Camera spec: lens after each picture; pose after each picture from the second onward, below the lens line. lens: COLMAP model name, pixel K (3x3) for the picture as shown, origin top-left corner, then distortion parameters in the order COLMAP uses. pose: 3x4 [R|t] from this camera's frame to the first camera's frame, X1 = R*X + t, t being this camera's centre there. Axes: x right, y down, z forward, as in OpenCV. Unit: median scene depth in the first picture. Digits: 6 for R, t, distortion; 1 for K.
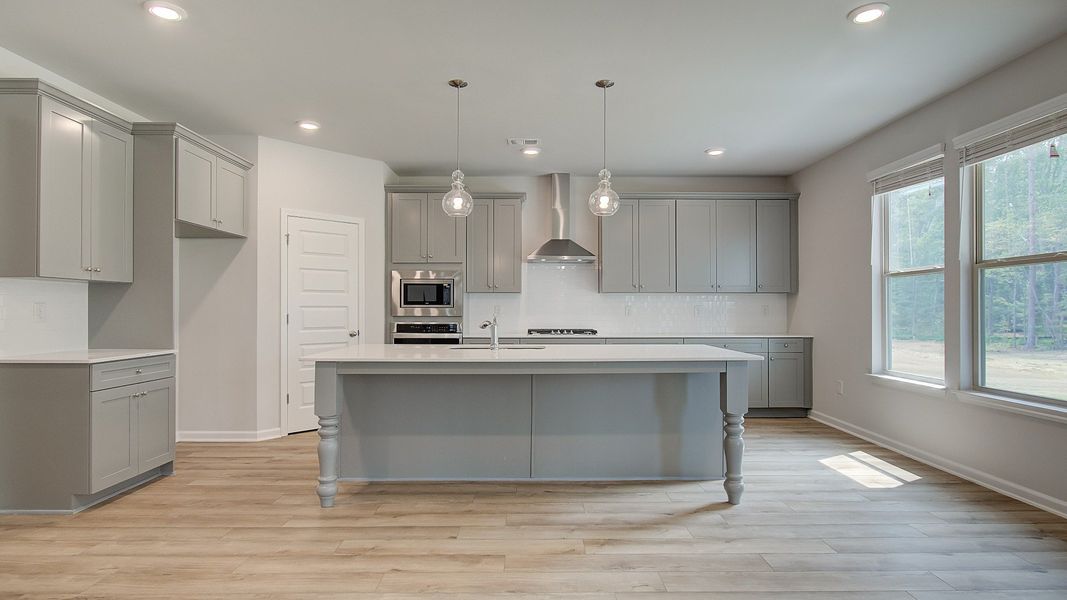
lens RADIAL K [[561.1, 0, 531.6], [0, 561.1, 304.8], [0, 0, 1]] dist [-0.005277, -0.000128]
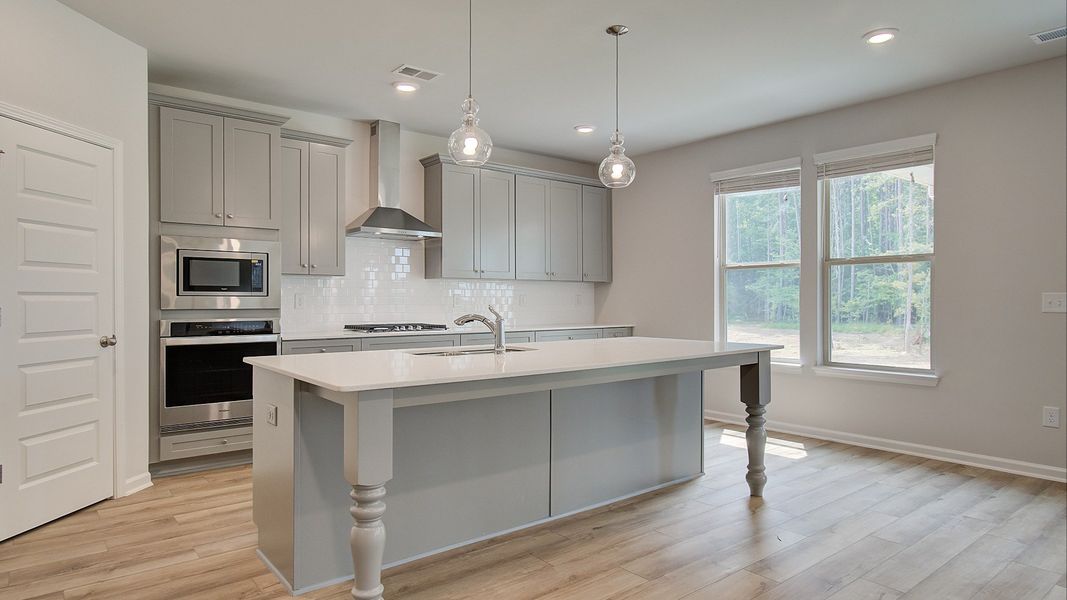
lens RADIAL K [[624.2, 0, 533.5], [0, 624.2, 300.0], [0, 0, 1]] dist [-0.003697, -0.000447]
pose [[0.779397, -0.000636, 0.626529, -0.496504], [-0.004984, 0.999962, 0.007215, 0.003849], [-0.626510, -0.008745, 0.779364, 0.310831]]
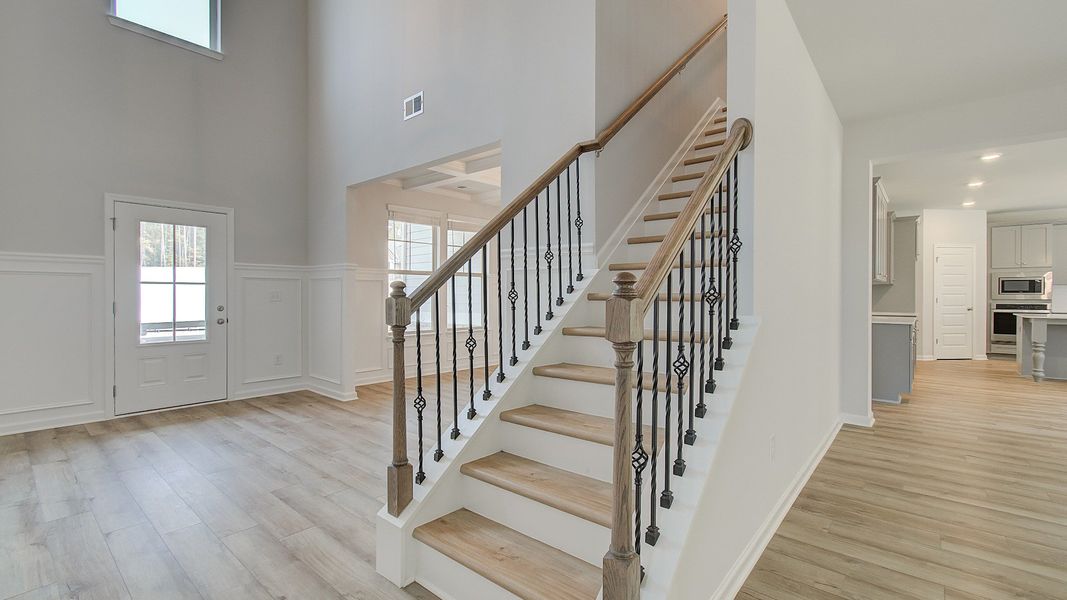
lens RADIAL K [[467.7, 0, 542.0], [0, 467.7, 298.3], [0, 0, 1]] dist [0.002920, 0.000056]
pose [[0.773111, 0.003802, -0.634260, -0.560336], [0.005114, 0.999912, 0.012228, -0.010781], [0.634250, -0.012697, 0.773023, -1.369062]]
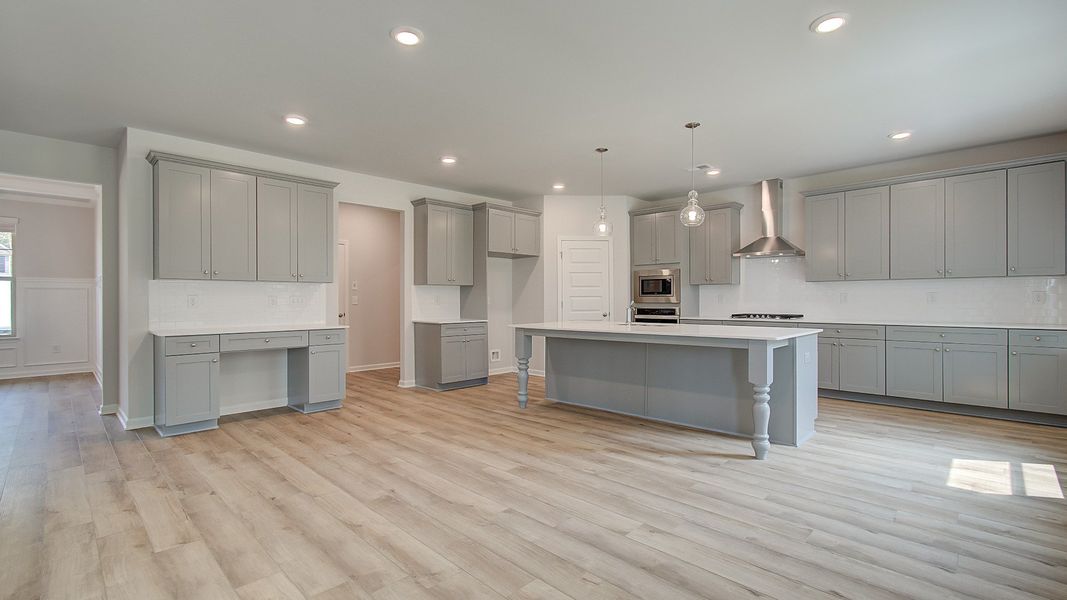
lens RADIAL K [[467.7, 0, 542.0], [0, 467.7, 298.3], [0, 0, 1]] dist [0.002920, 0.000056]
pose [[0.721807, -0.004672, -0.692079, 0.564485], [0.010919, 0.999930, 0.004637, 0.001302], [0.692008, -0.010904, 0.721807, -0.031160]]
